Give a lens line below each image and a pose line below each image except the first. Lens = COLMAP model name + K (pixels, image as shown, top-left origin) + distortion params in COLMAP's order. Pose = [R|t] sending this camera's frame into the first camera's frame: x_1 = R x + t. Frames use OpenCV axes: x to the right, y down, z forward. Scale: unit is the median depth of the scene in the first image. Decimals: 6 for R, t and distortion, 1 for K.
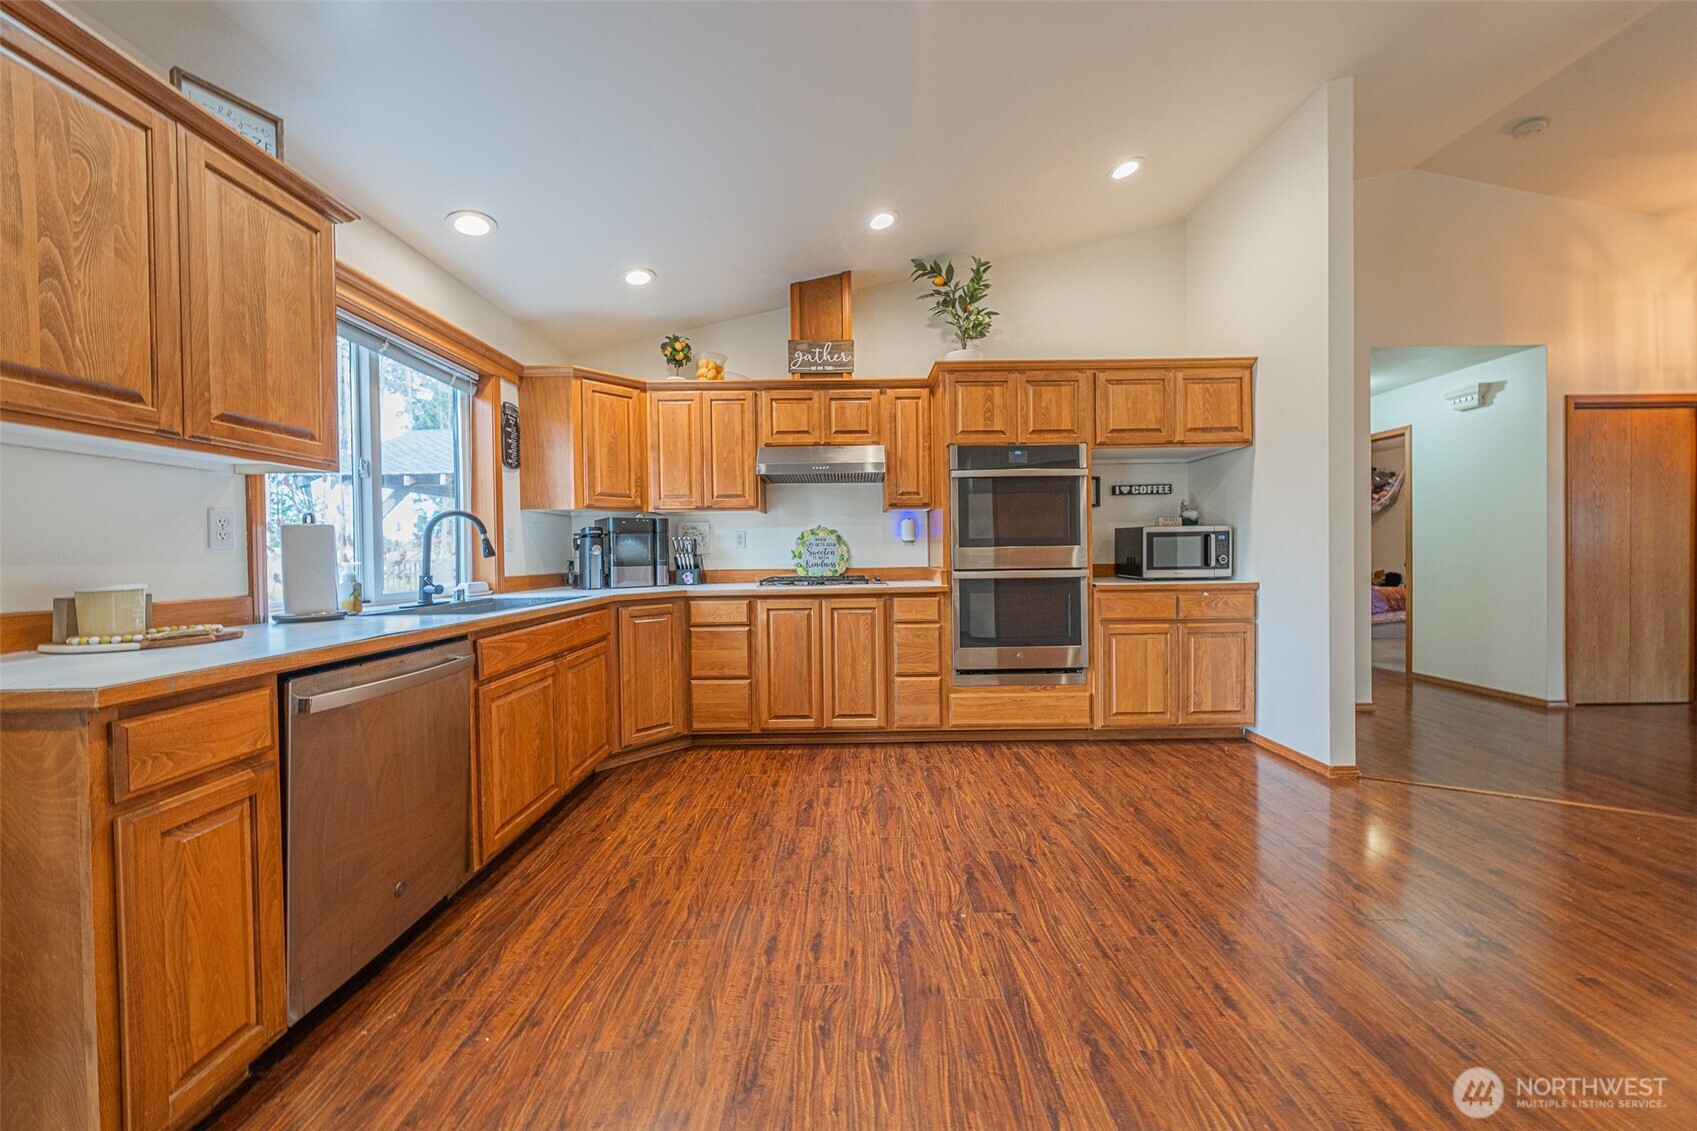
lens RADIAL K [[578.3, 0, 847.6], [0, 578.3, 558.6], [0, 0, 1]] dist [-0.001012, -0.000028]
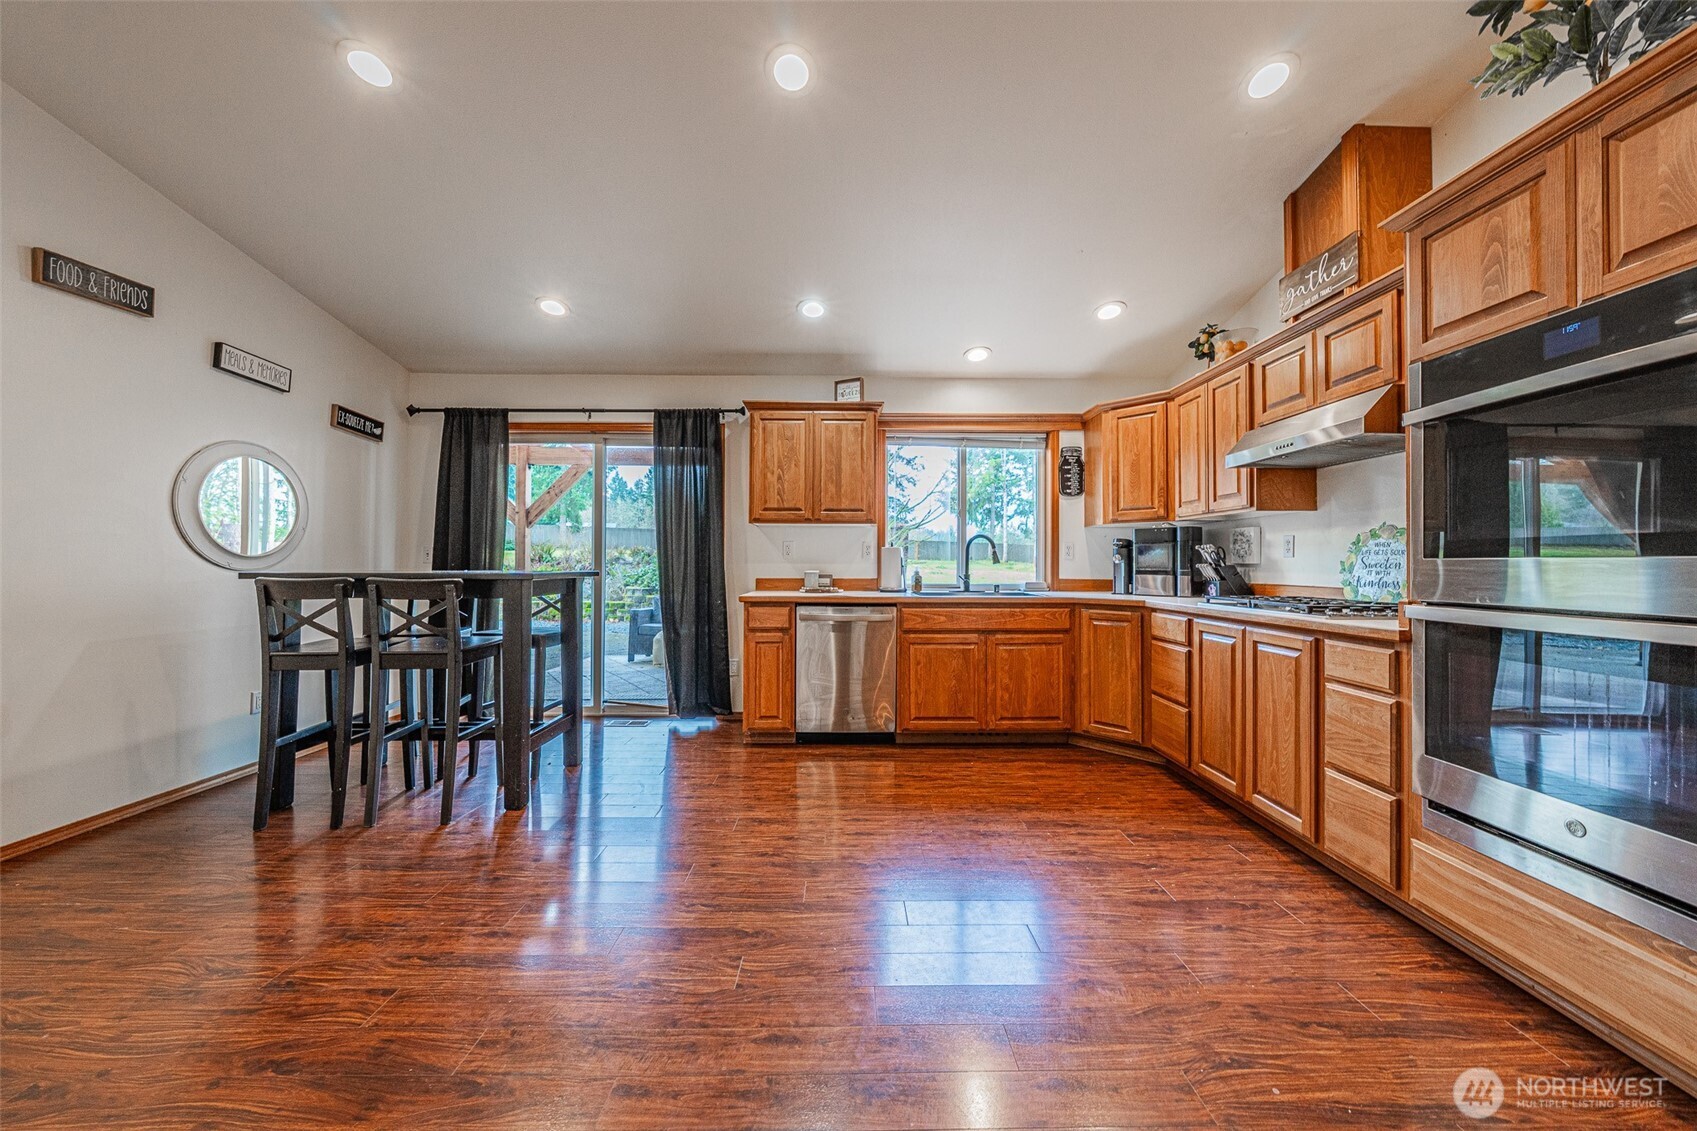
lens RADIAL K [[578.3, 0, 842.2], [0, 578.3, 556.1], [0, 0, 1]] dist [-0.001012, -0.000028]
pose [[-0.012240, 0.000030, -0.999925, 0.706621], [-0.014991, 0.999888, 0.000213, -0.013350], [0.999813, 0.014992, -0.012238, 0.486681]]
